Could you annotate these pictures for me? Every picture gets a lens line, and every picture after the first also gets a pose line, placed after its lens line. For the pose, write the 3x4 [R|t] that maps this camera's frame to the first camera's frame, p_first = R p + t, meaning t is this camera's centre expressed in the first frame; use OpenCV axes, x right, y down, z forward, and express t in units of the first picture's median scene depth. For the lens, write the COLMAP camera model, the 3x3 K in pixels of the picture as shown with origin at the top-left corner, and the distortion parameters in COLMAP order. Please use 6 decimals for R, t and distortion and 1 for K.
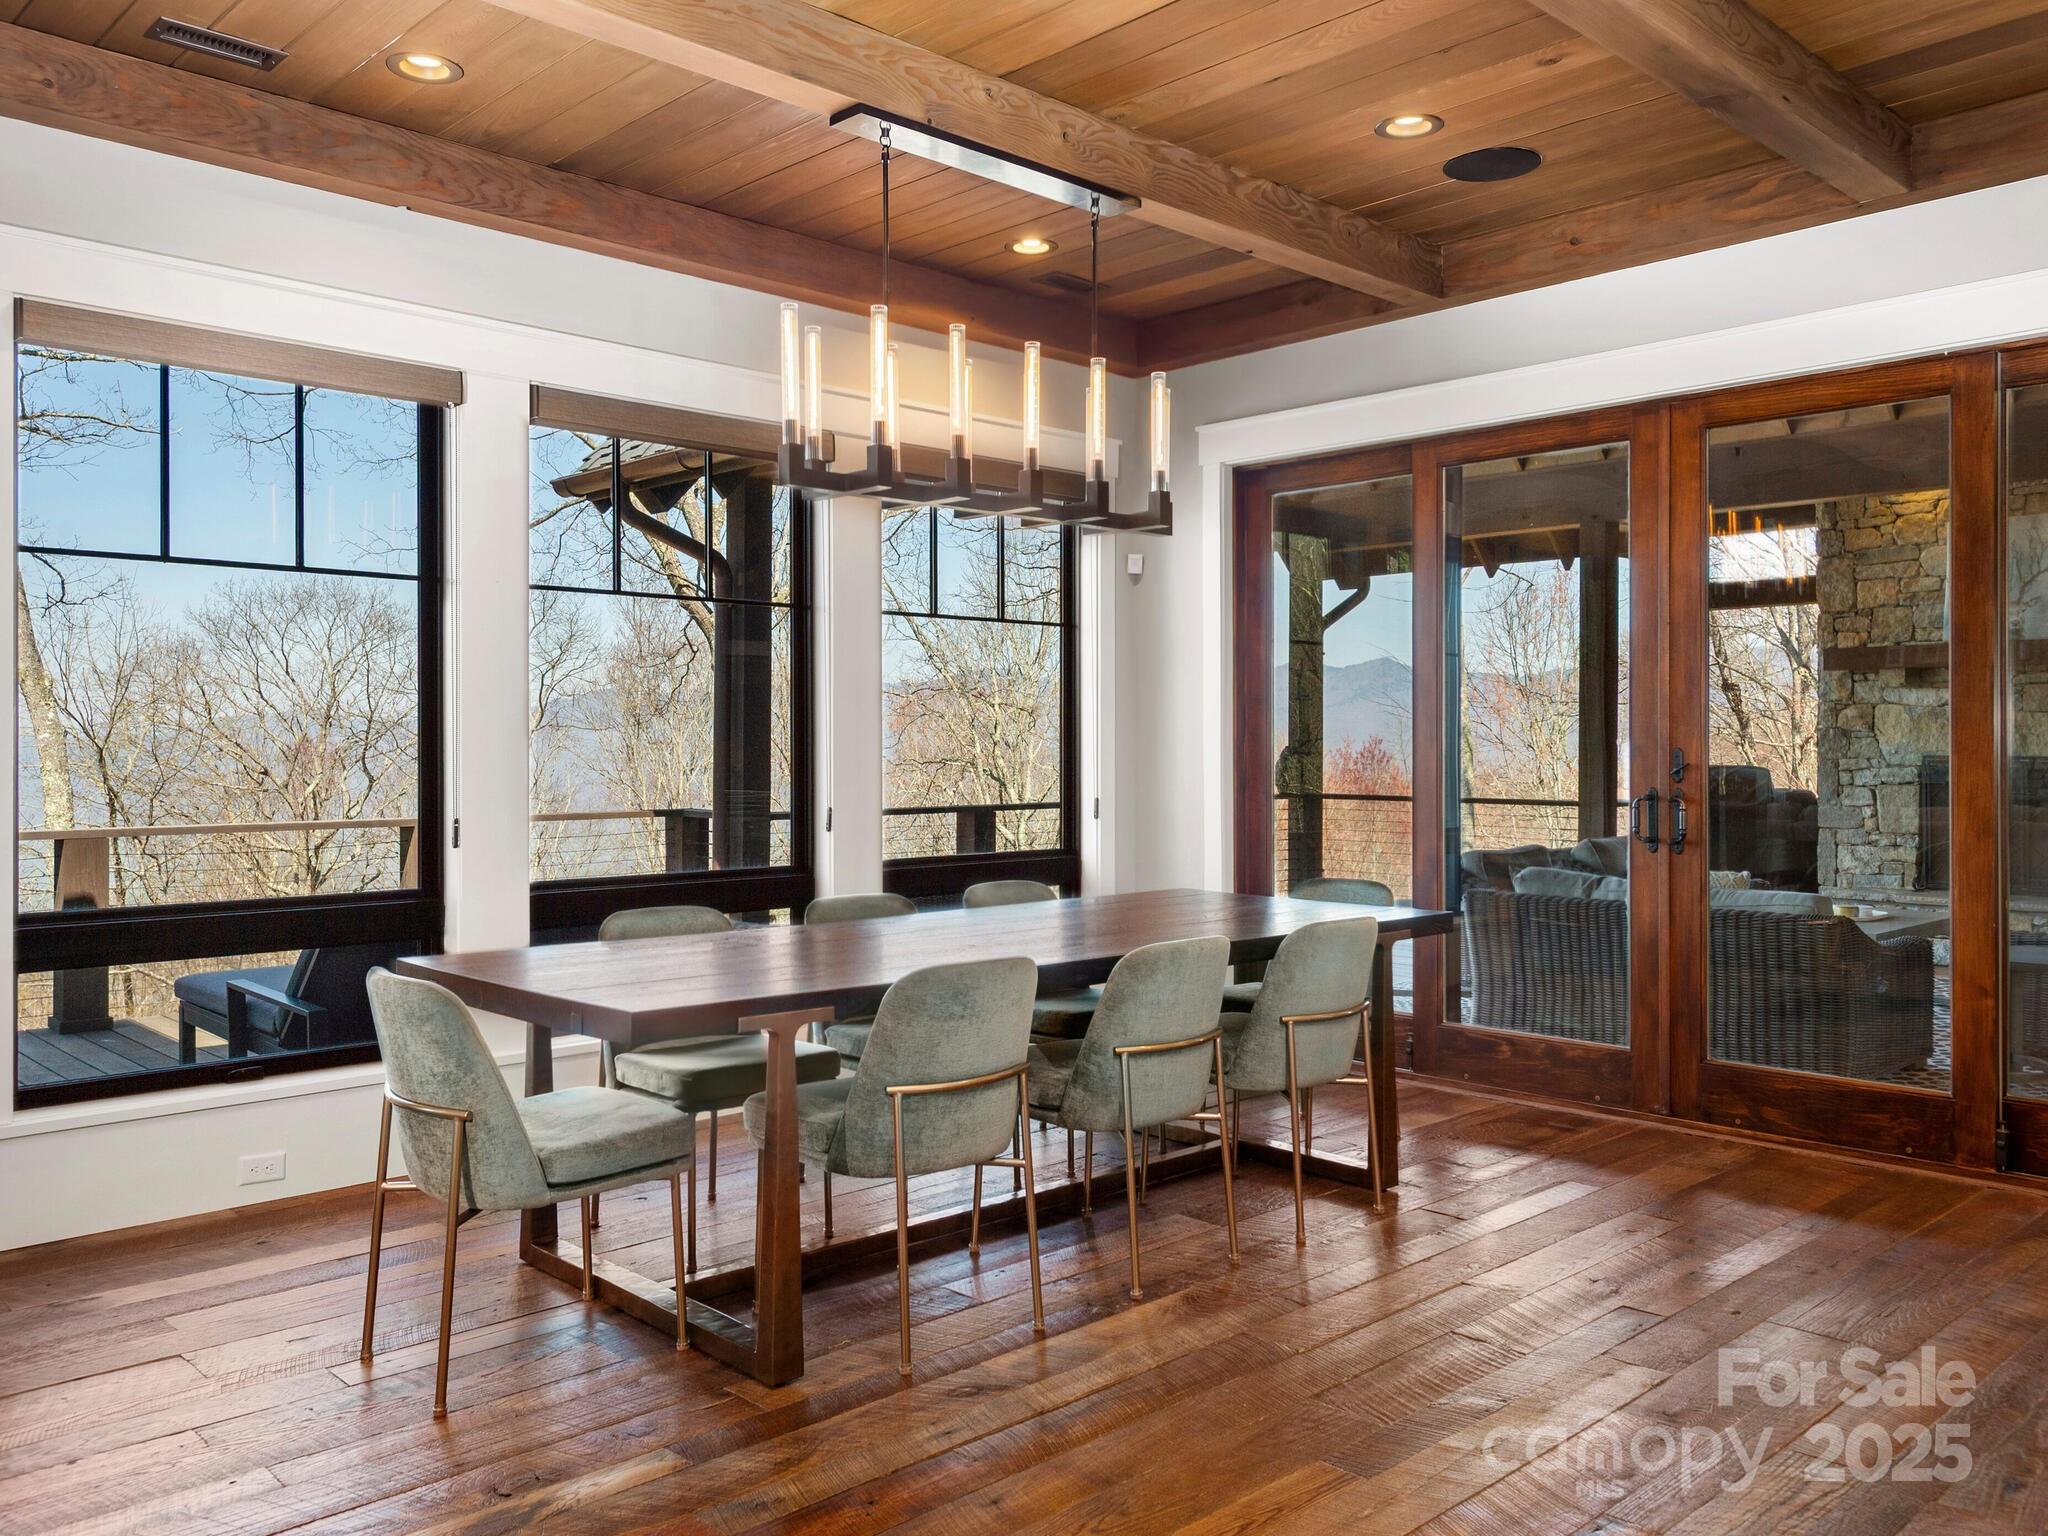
lens RADIAL K [[1582.5, 0, 1015.6], [0, 1582.5, 761.3], [0, 0, 1]] dist [0.005001, -0.002382]
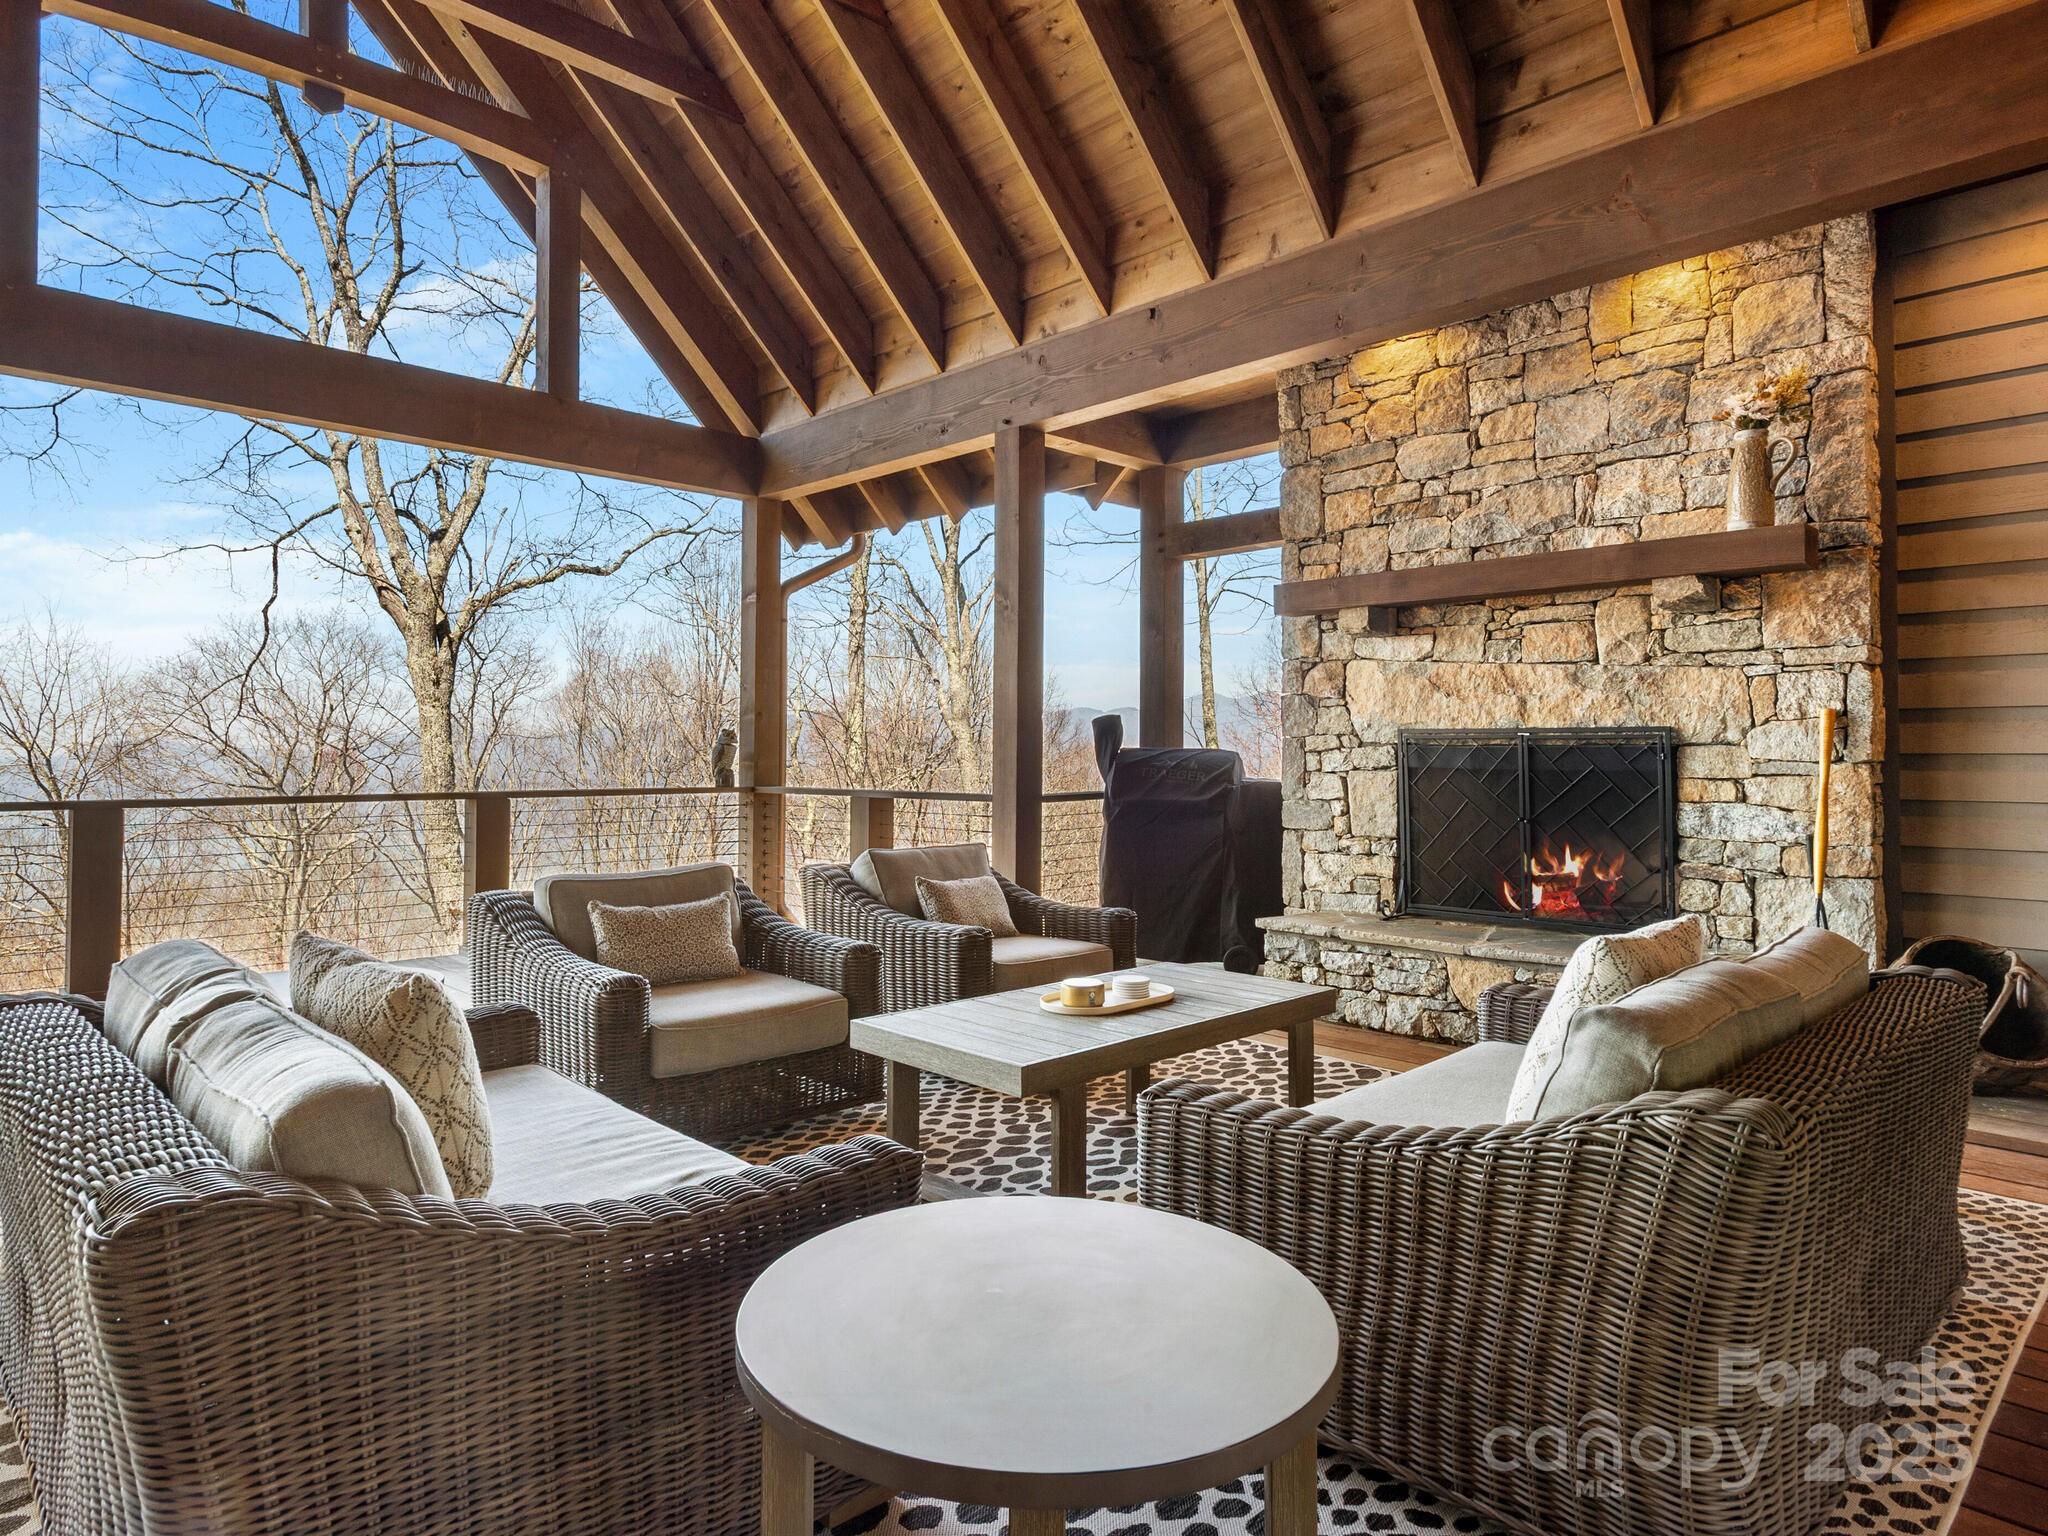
lens RADIAL K [[1183.7, 0, 1022.2], [0, 1183.7, 761.3], [0, 0, 1]] dist [0.001271, 0.000581]
pose [[0.999679, -0.002033, 0.025270, 0.378603], [0.002265, 0.999955, -0.009170, 0.015035], [-0.025250, 0.009224, 0.999639, 0.455775]]
